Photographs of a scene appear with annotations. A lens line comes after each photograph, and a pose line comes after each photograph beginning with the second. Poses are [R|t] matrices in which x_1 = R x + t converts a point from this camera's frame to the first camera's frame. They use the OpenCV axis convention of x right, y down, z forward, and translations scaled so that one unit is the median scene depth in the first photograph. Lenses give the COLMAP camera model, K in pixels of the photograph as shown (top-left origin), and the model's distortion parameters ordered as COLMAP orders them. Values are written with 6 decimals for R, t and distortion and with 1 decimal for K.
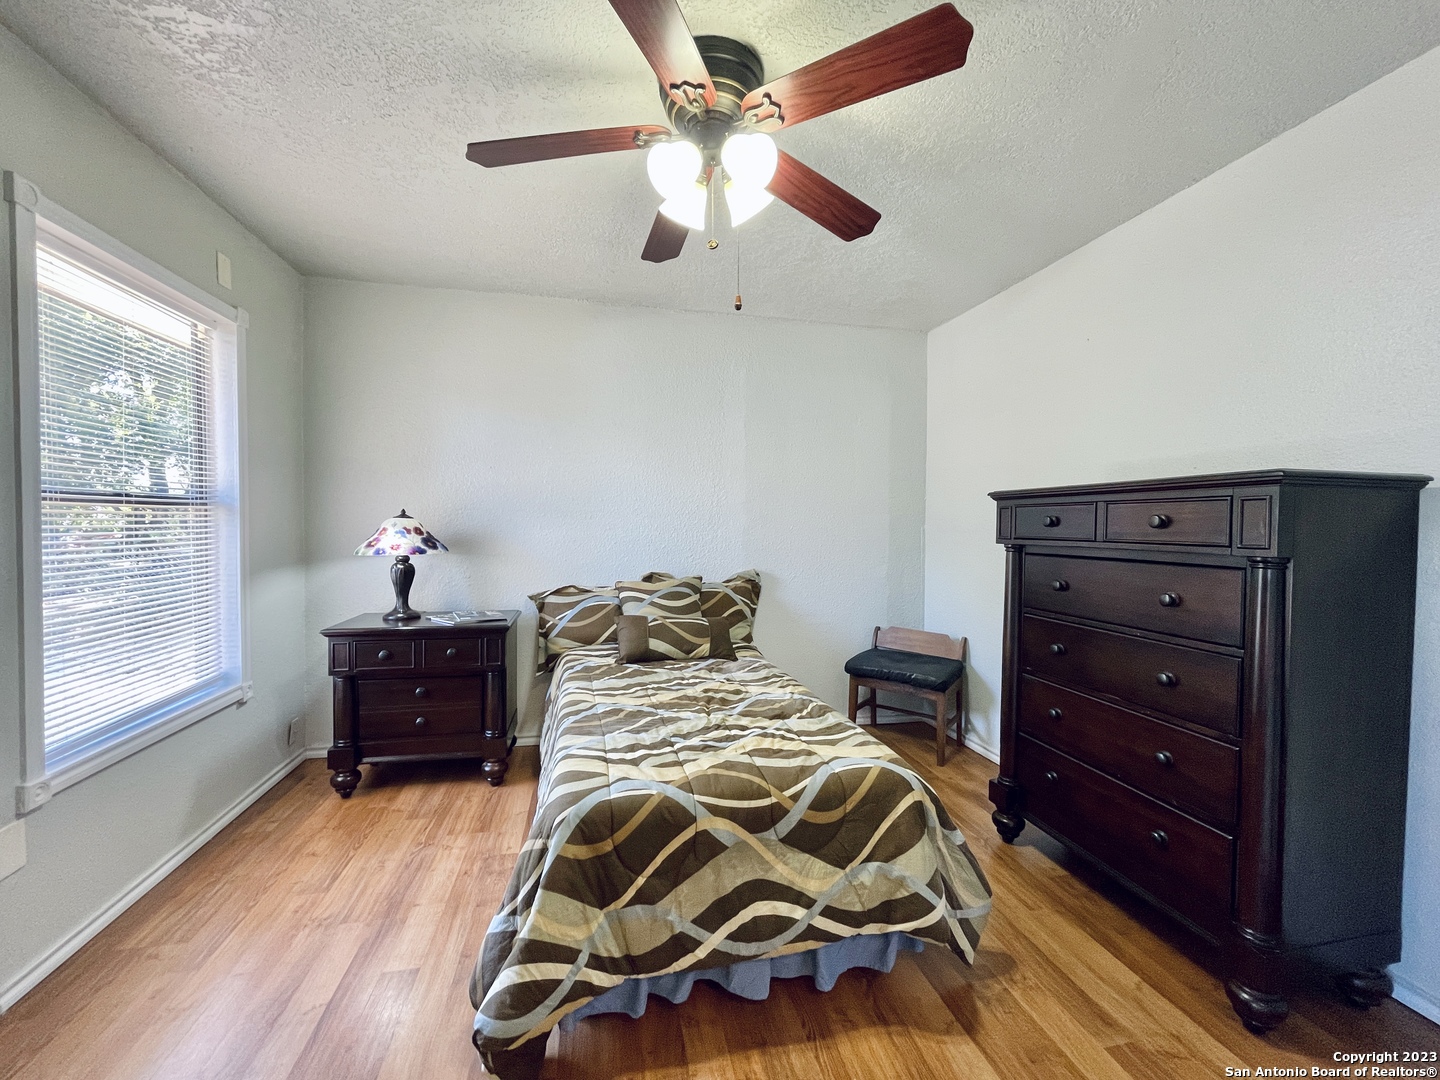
lens RADIAL K [[579.3, 0, 719.3], [0, 579.3, 535.8], [0, 0, 1]] dist [-0.002380, -0.000588]
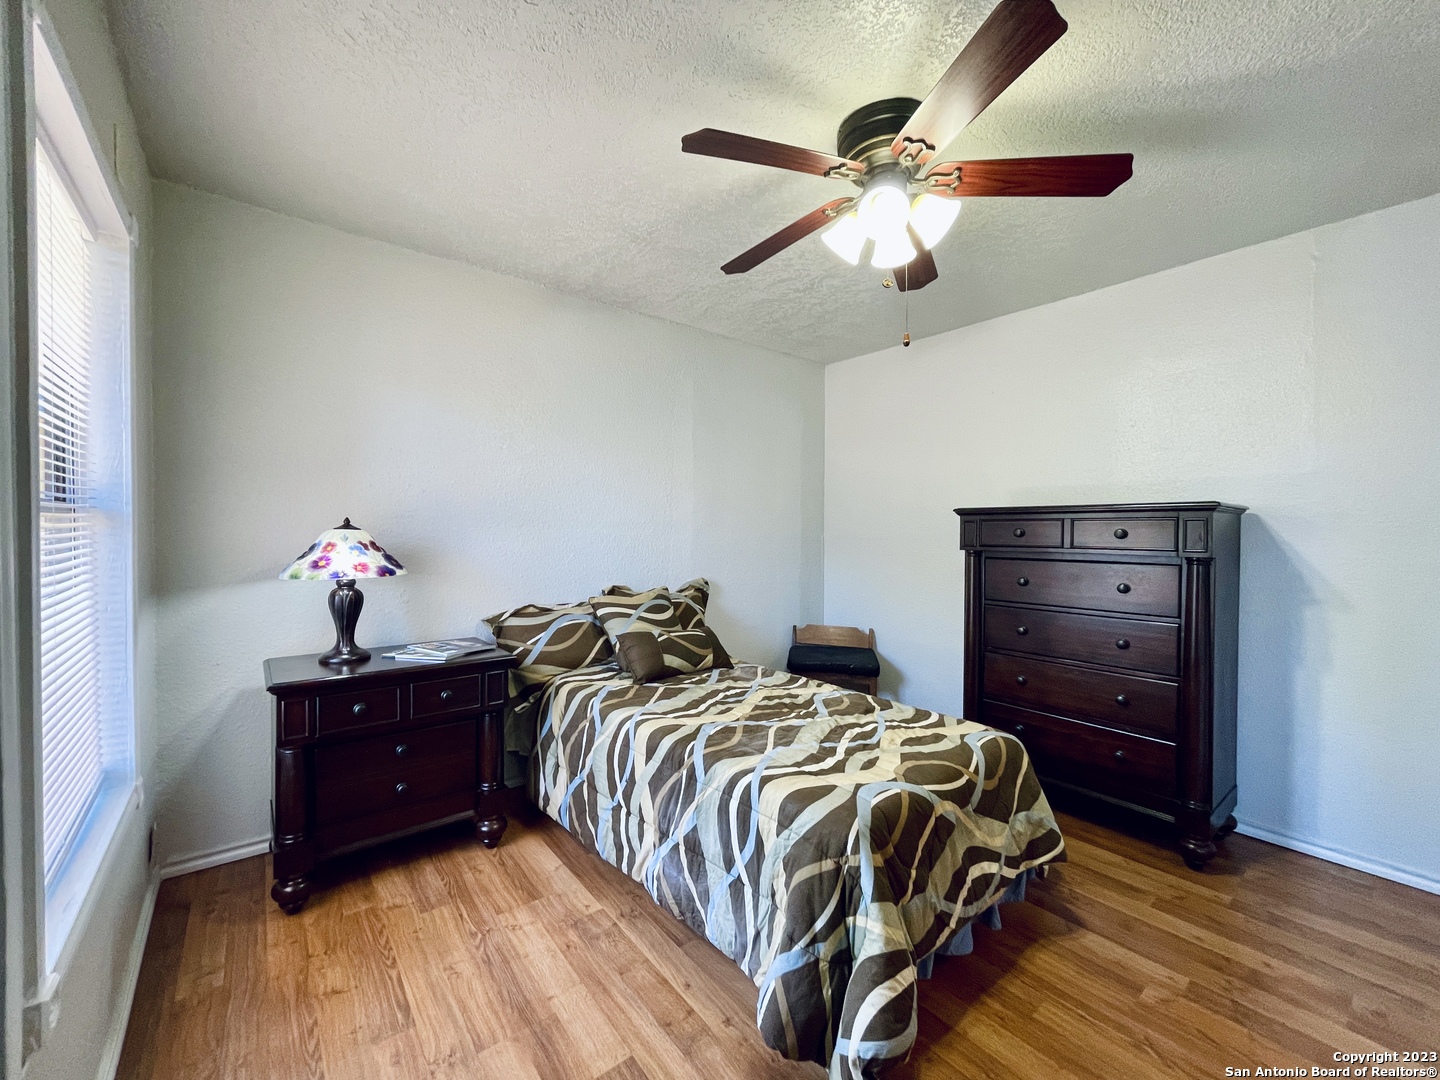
lens RADIAL K [[579.3, 0, 717.9], [0, 579.3, 536.2], [0, 0, 1]] dist [-0.002380, -0.000588]
pose [[0.895775, -0.006768, 0.444457, -0.550585], [0.010197, 0.999934, -0.005326, -0.015448], [-0.444392, 0.009303, 0.895784, 0.115545]]
